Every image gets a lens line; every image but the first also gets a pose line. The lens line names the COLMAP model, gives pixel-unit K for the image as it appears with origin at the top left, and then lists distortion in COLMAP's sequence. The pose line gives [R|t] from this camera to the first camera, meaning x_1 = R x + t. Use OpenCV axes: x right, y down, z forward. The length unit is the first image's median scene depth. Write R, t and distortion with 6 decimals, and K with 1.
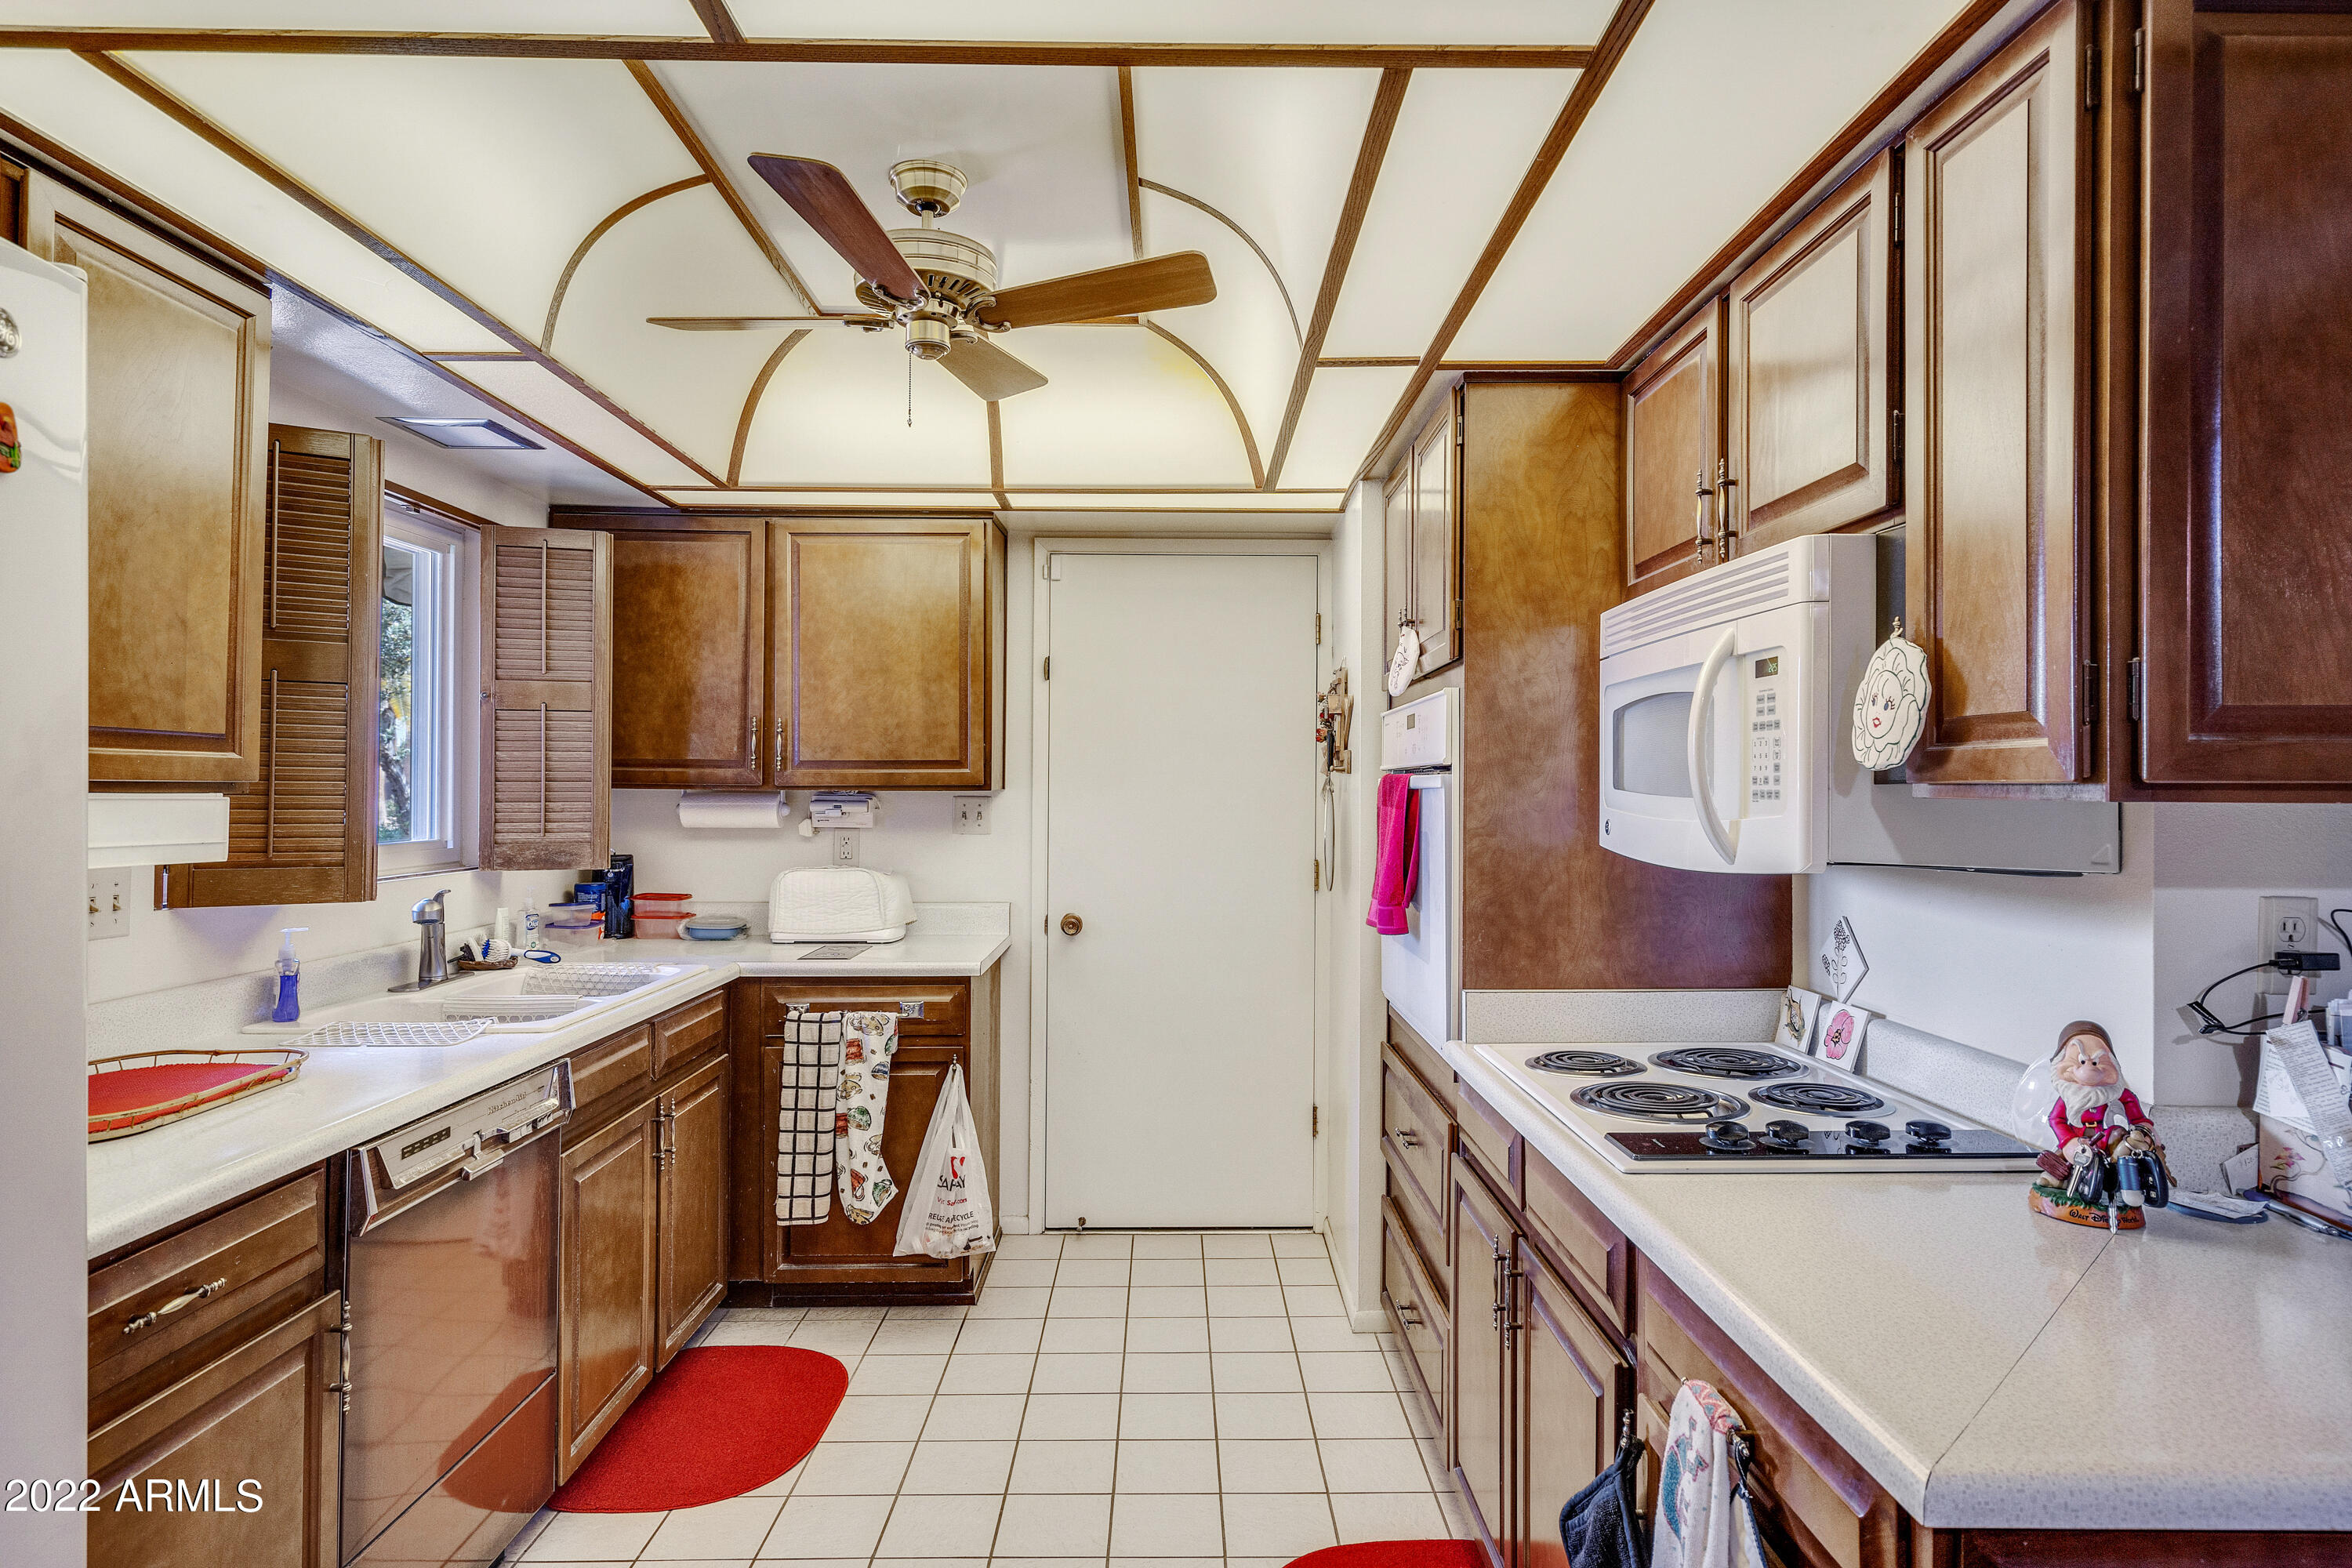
lens RADIAL K [[1319.0, 0, 1179.4], [0, 1319.0, 781.9], [0, 0, 1]] dist [0.004798, 0.002857]
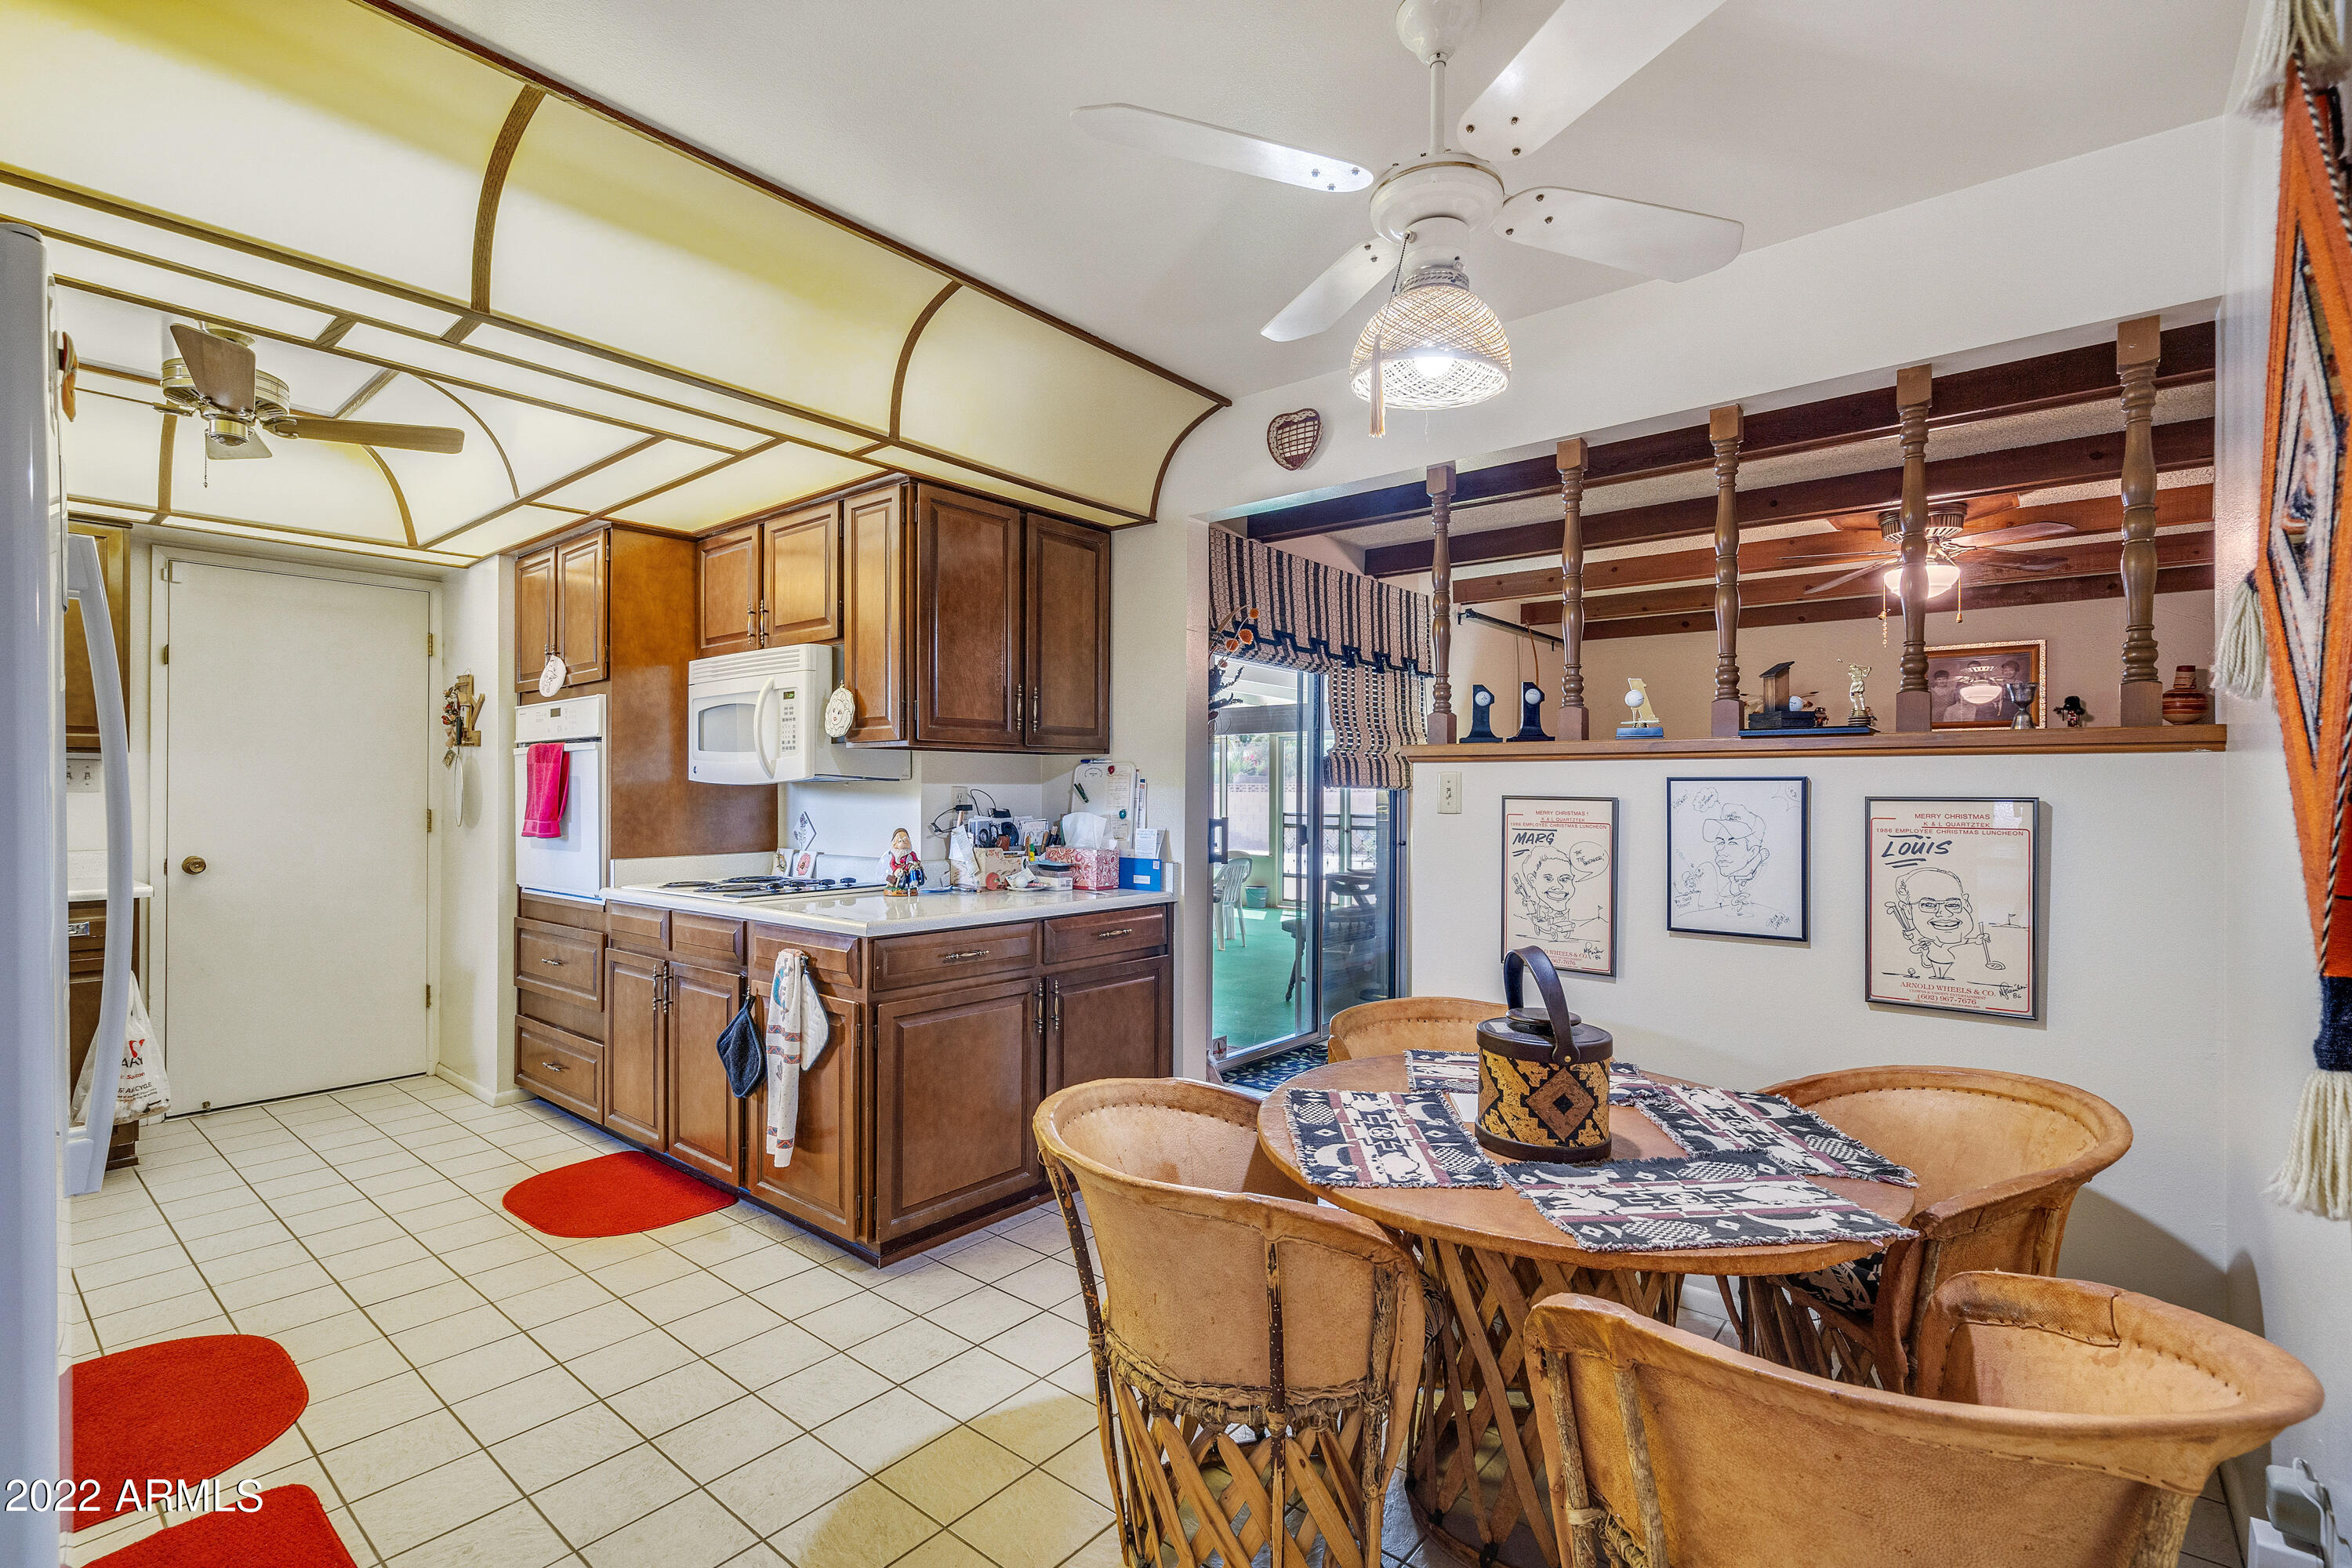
lens RADIAL K [[1083.5, 0, 1176.5], [0, 1083.5, 782.2], [0, 0, 1]] dist [0.000662, 0.002011]
pose [[0.652537, 0.003405, 0.757749, -0.426553], [-0.001511, 0.999994, -0.003192, 0.055332], [-0.757756, 0.000938, 0.652538, -0.595608]]
